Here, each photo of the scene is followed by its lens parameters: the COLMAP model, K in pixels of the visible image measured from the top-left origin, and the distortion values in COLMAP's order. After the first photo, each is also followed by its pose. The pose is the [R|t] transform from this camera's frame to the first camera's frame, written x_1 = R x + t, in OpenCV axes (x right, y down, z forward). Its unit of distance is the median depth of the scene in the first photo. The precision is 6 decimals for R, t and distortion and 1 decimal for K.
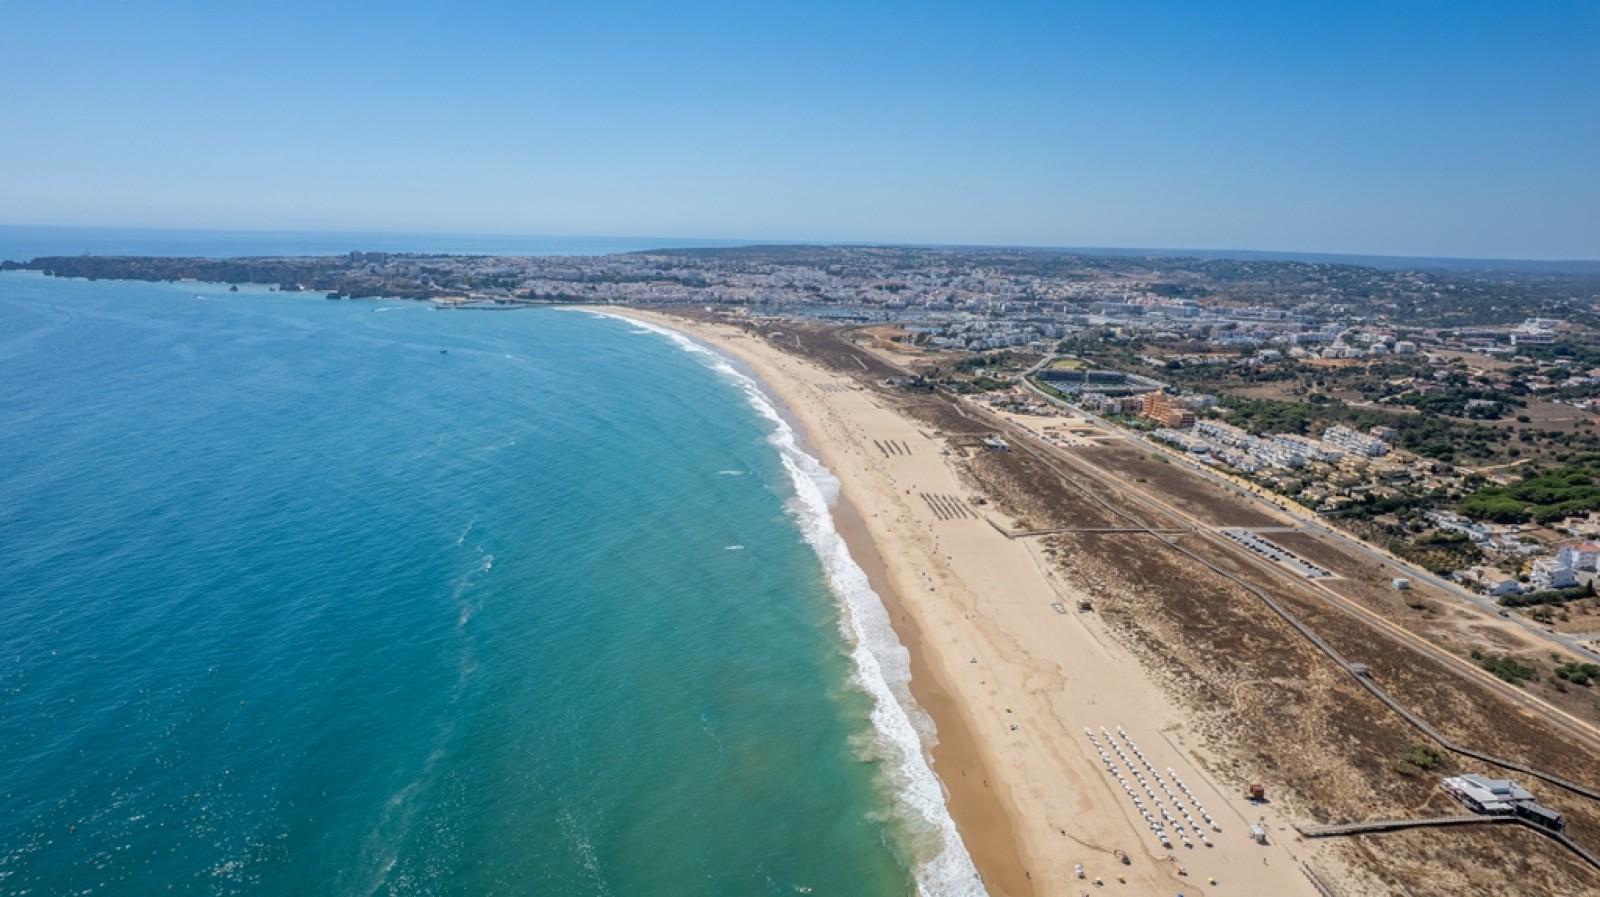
lens RADIAL K [[1037.4, 0, 800.0], [0, 1037.4, 448.5], [0, 0, 1]] dist [-0.065028, 0.044365]
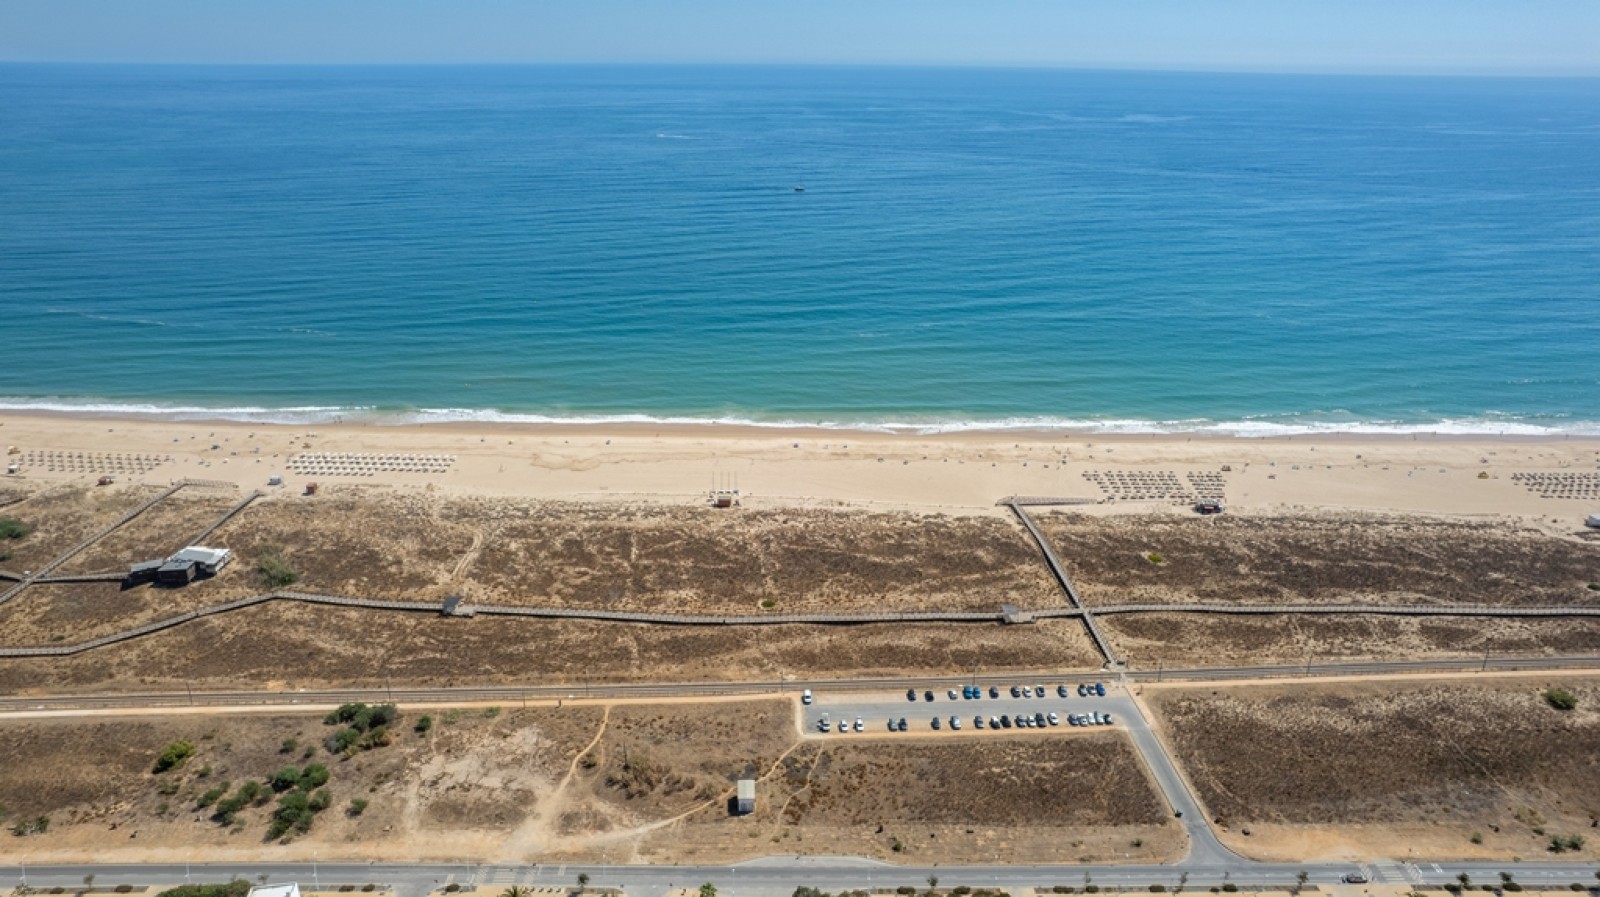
lens RADIAL K [[1037.4, 0, 800.0], [0, 1037.4, 448.5], [0, 0, 1]] dist [-0.065028, 0.044365]
pose [[-0.106359, 0.331945, -0.937284, 0.934088], [-0.213672, 0.912979, 0.347583, -0.174510], [0.971098, 0.237240, -0.026176, 0.953372]]
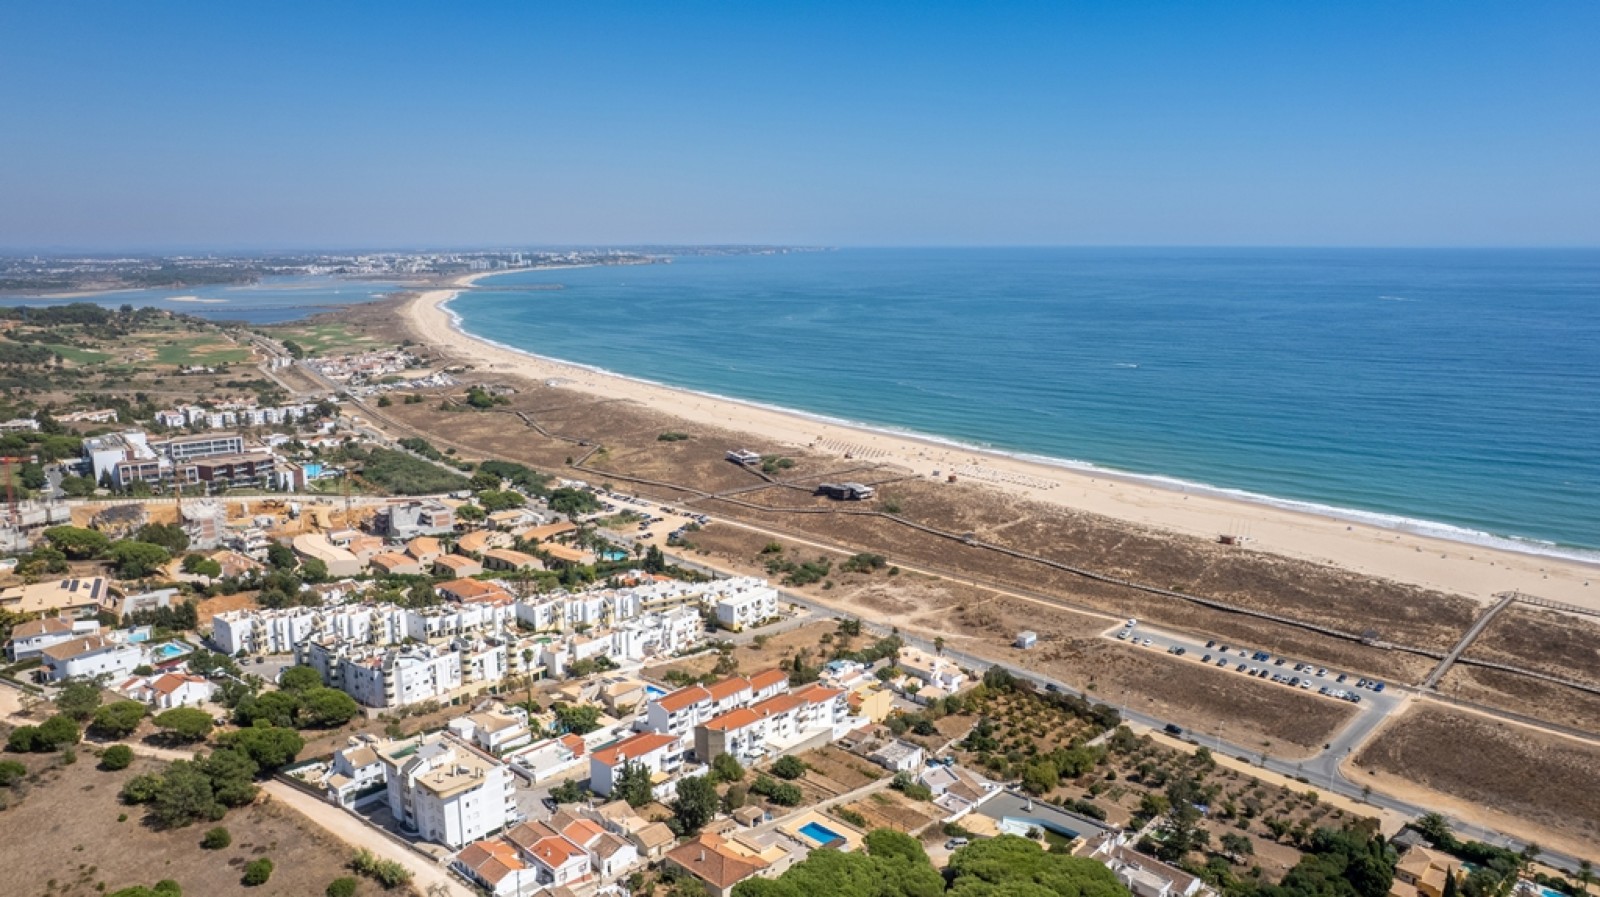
lens RADIAL K [[1099.2, 0, 793.0], [0, 1099.2, 448.5], [0, 0, 1]] dist [-0.040536, 0.000794]
pose [[-0.808938, 0.082879, -0.582022, 1.065854], [-0.139618, 0.934605, 0.327139, -0.185651], [0.571074, 0.345896, -0.744467, 1.335939]]
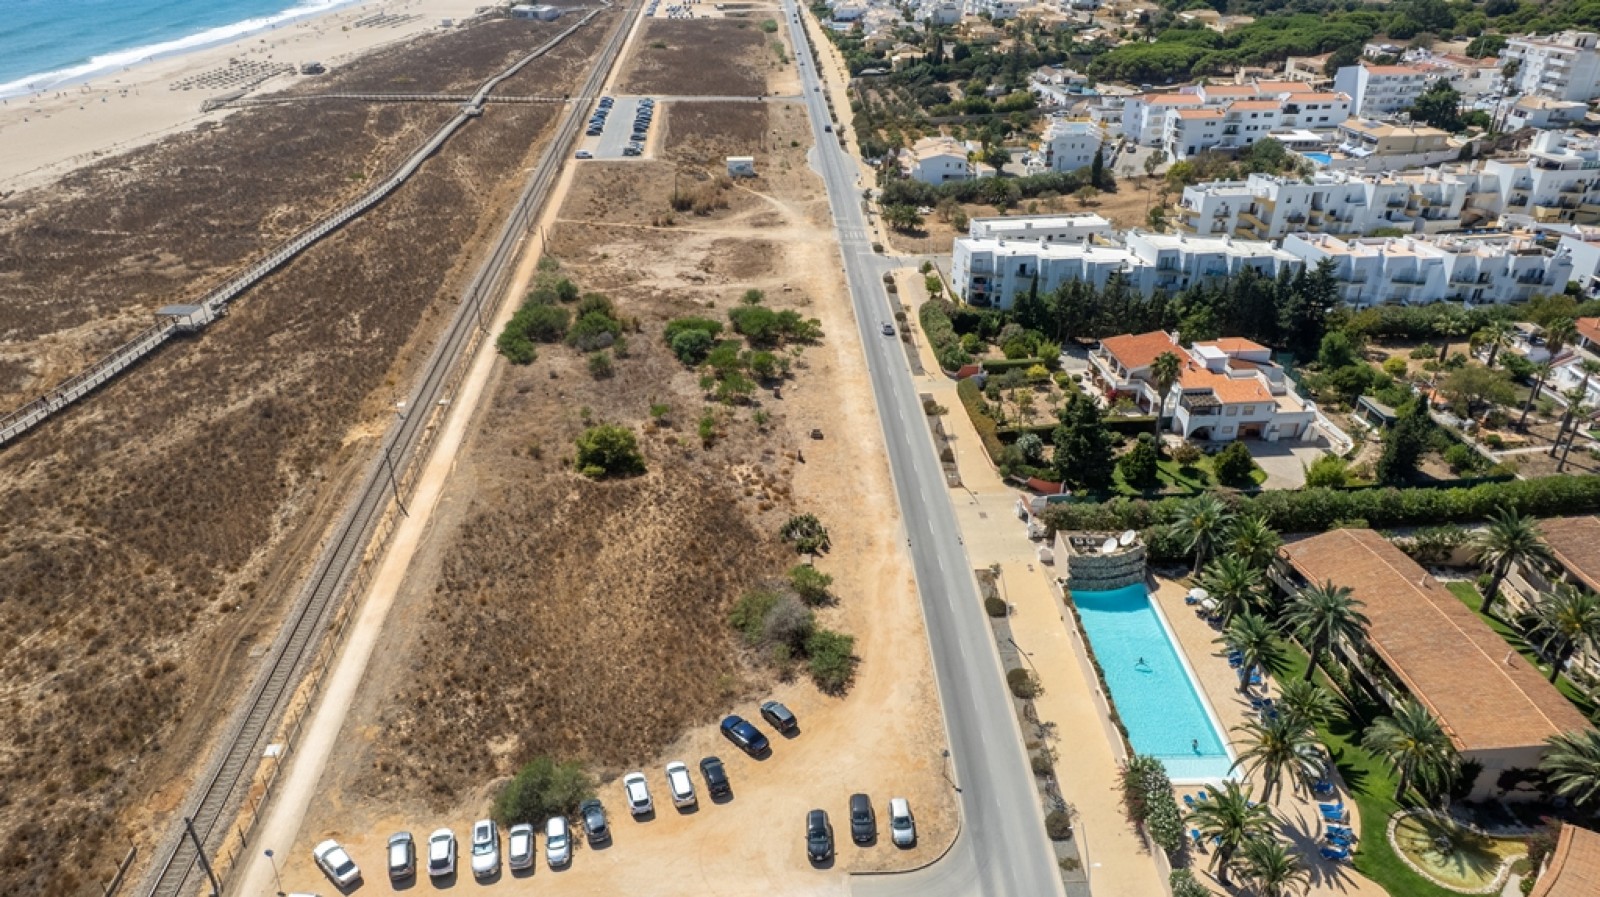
lens RADIAL K [[1046.0, 0, 809.2], [0, 1046.0, 446.1], [0, 0, 1]] dist [-0.074426, 0.068225]
pose [[0.997542, 0.016894, -0.068000, 0.630149], [0.003164, 0.958646, 0.284583, 0.114060], [0.069996, -0.284099, 0.956237, 0.464957]]
